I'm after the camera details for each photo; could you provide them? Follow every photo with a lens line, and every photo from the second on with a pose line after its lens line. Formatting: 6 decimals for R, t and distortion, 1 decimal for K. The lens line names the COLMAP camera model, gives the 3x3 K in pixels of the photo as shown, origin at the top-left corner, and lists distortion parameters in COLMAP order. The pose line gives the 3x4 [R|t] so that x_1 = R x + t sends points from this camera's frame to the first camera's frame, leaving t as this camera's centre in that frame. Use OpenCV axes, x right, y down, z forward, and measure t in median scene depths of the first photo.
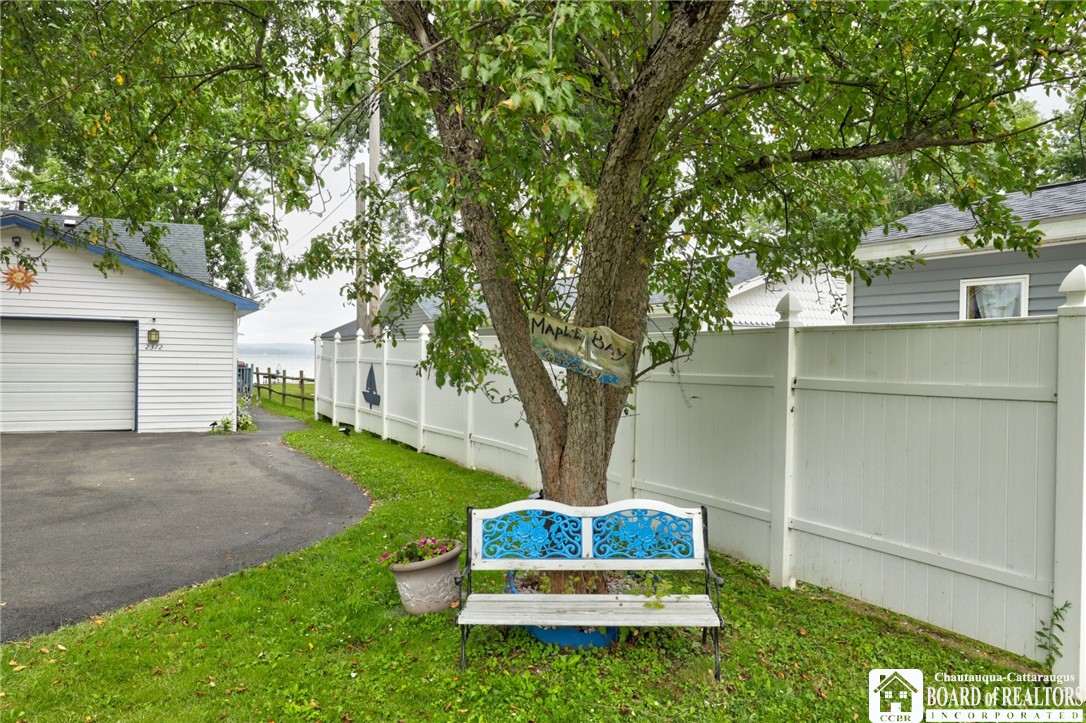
lens RADIAL K [[762.4, 0, 561.5], [0, 762.4, 360.7], [0, 0, 1]] dist [-0.037720, 0.034705]
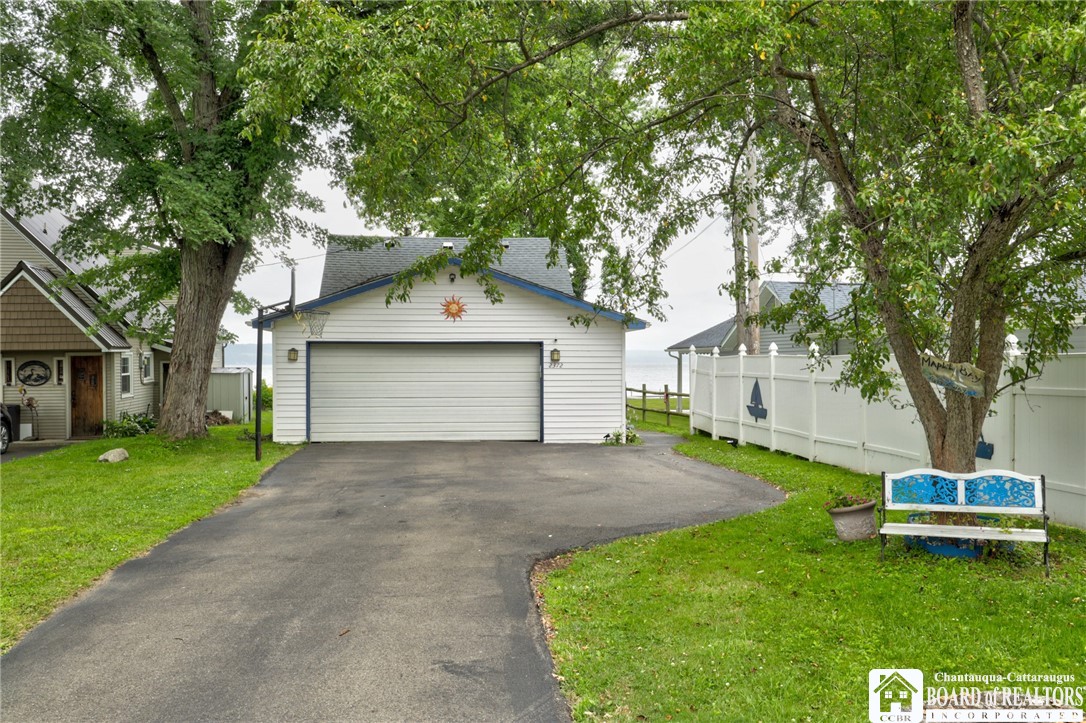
lens RADIAL K [[1015.4, 0, 545.3], [0, 1015.4, 364.9], [0, 0, 1]] dist [0.015249, 0.001170]
pose [[0.923305, -0.016031, -0.383732, 0.045774], [0.014843, 0.999871, -0.006056, -0.031274], [0.383780, -0.000104, 0.923425, -1.157059]]
